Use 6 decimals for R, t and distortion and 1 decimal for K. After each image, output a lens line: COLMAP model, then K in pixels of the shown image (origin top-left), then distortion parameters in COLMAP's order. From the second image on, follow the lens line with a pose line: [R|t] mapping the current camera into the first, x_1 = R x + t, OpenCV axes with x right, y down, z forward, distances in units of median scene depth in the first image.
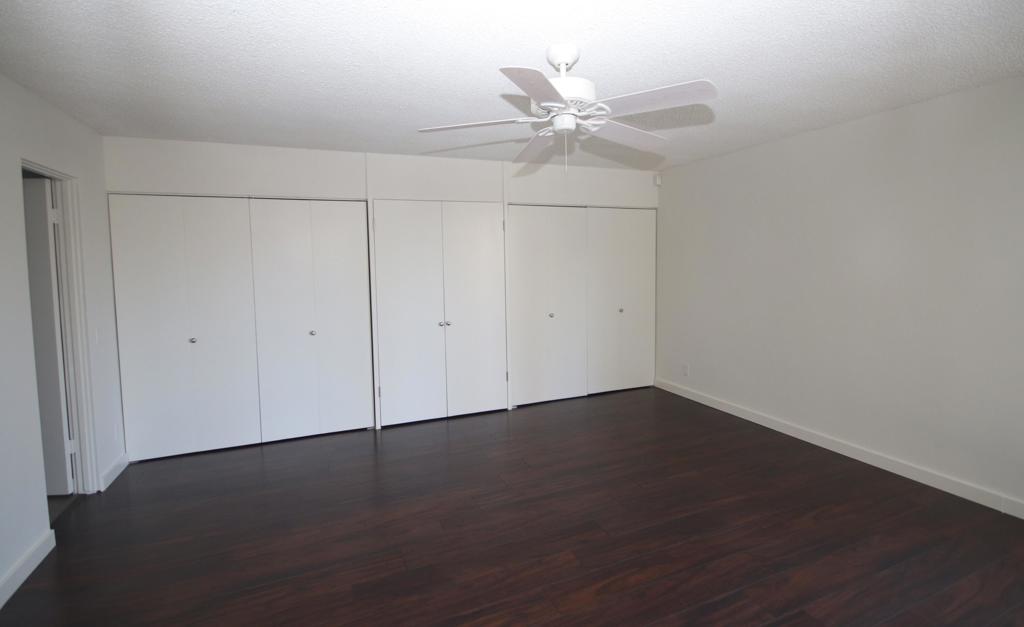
lens RADIAL K [[472.0, 0, 529.3], [0, 472.0, 279.9], [0, 0, 1]] dist [0.004690, 0.000158]
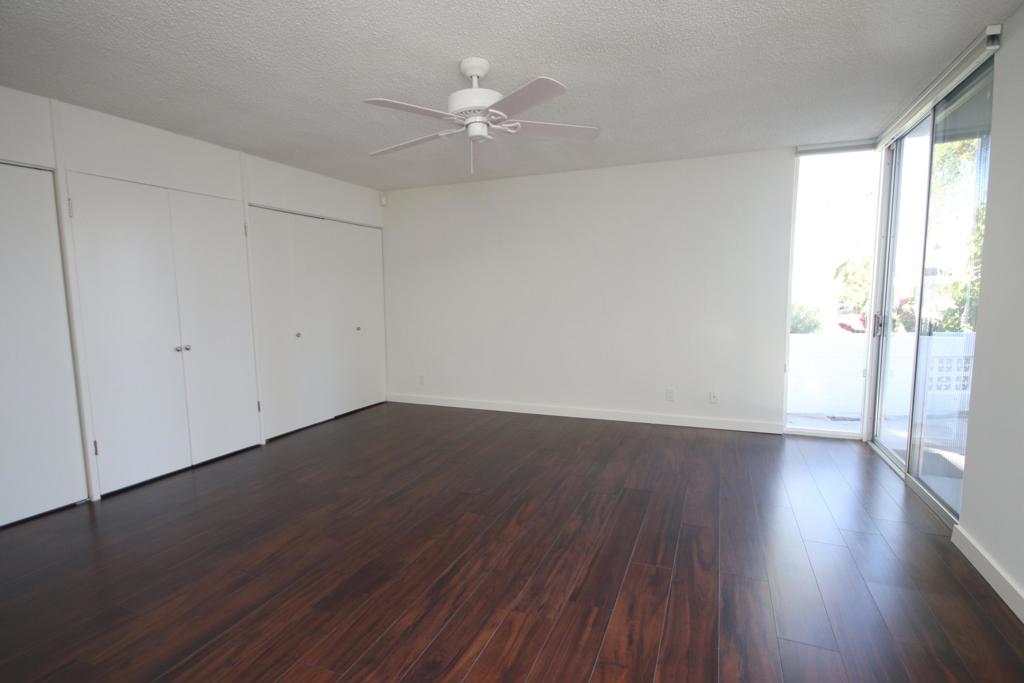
lens RADIAL K [[487.6, 0, 511.7], [0, 487.6, 347.4], [0, 0, 1]] dist [0.000331, 0.001332]
pose [[0.733700, -0.069843, 0.675875, -0.340725], [0.026852, 0.996906, 0.073868, 0.046823], [-0.678943, -0.036048, 0.733306, 0.037790]]
